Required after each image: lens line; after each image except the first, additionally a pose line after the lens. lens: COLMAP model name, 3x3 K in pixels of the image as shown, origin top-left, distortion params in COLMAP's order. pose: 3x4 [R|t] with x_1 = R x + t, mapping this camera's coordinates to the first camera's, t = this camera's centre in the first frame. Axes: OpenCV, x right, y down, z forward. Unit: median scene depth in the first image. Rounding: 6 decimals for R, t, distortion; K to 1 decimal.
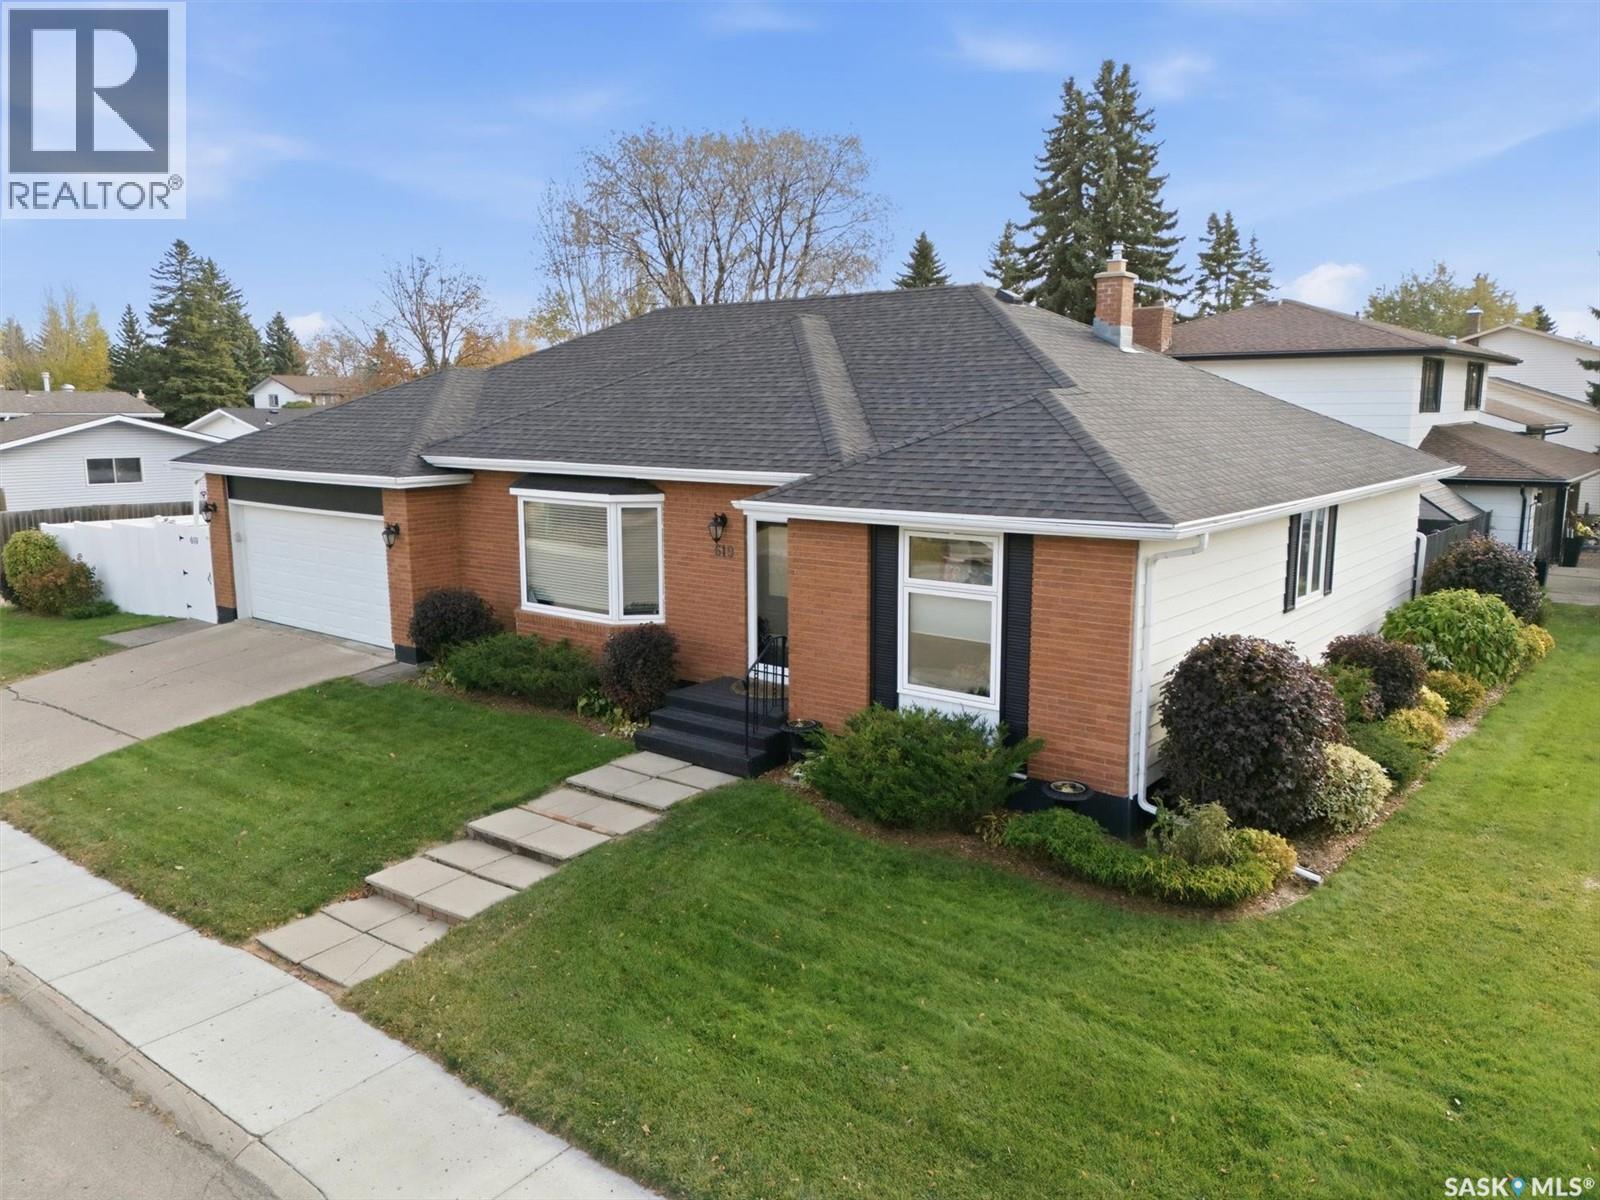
lens RADIAL K [[1163.3, 0, 800.0], [0, 1163.3, 600.0], [0, 0, 1]] dist [0.138331, -0.141082]
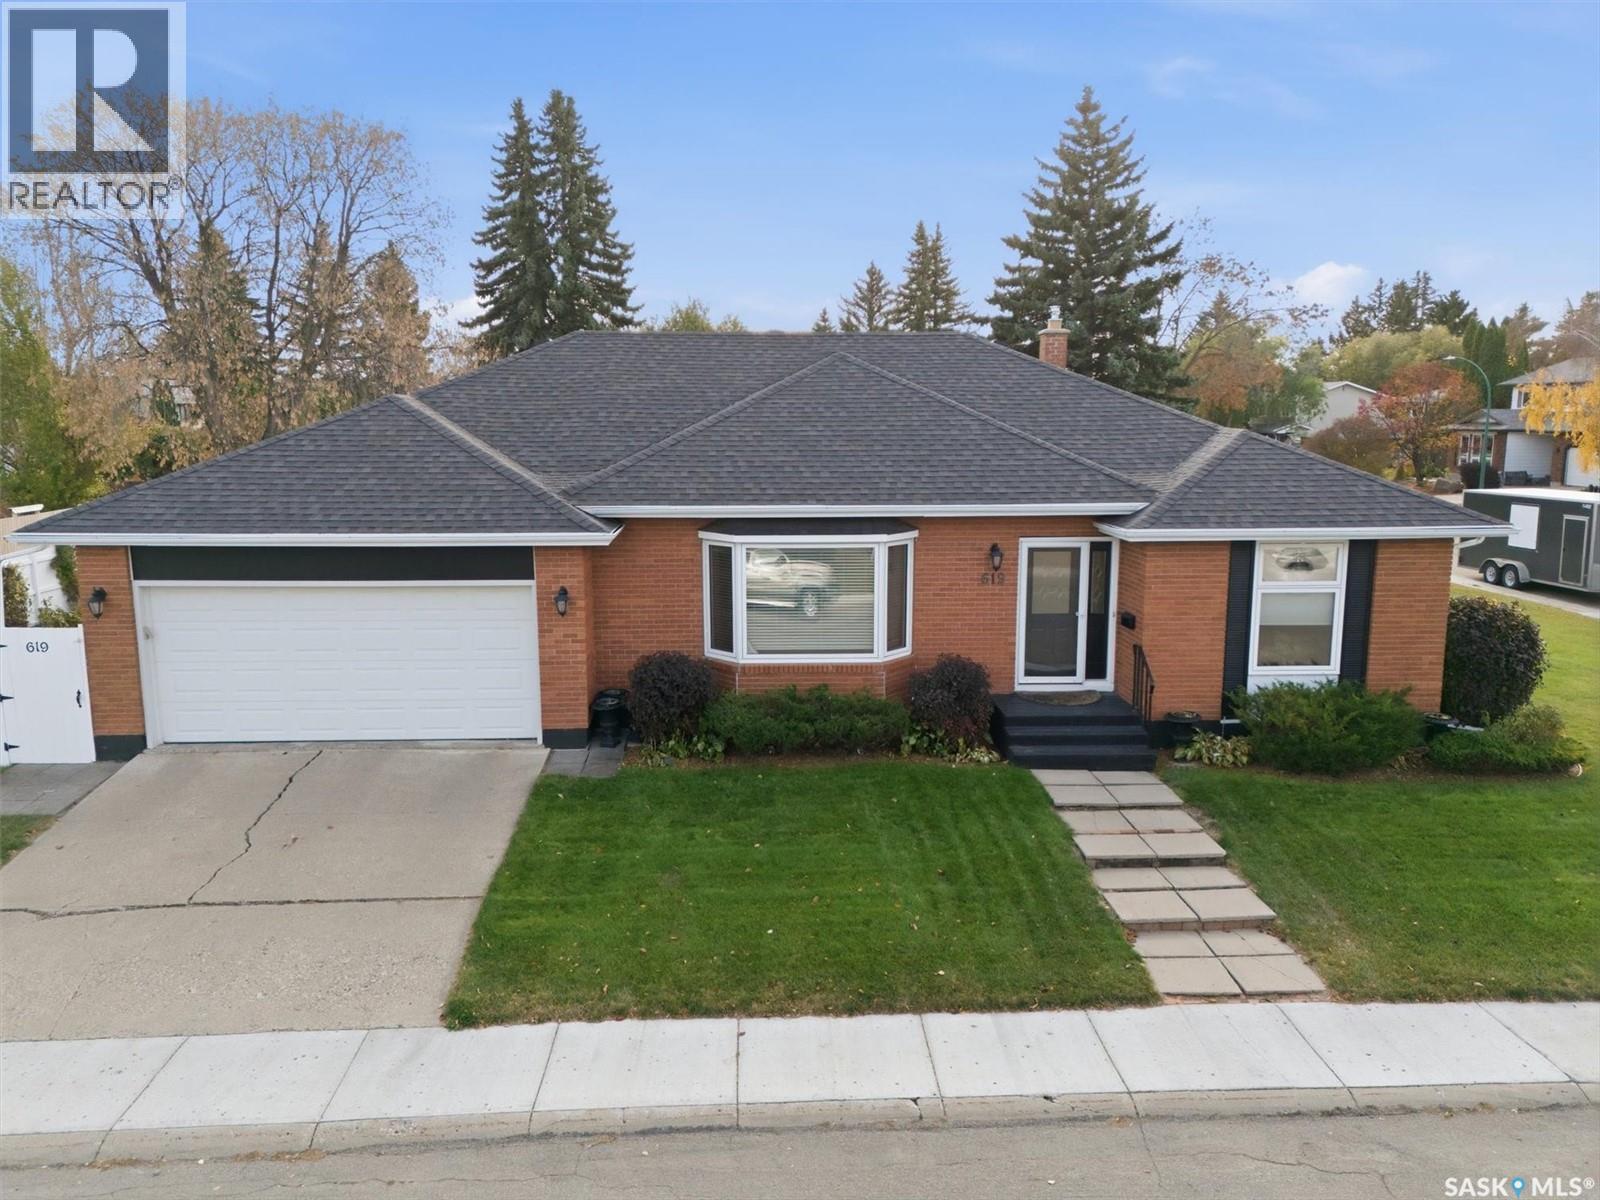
lens RADIAL K [[1163.3, 0, 800.0], [0, 1163.3, 600.0], [0, 0, 1]] dist [0.138331, -0.141082]
pose [[0.750657, -0.103983, 0.652459, -1.071838], [0.106239, 0.993684, 0.036135, -0.094560], [-0.652095, 0.042191, 0.756962, 0.347711]]
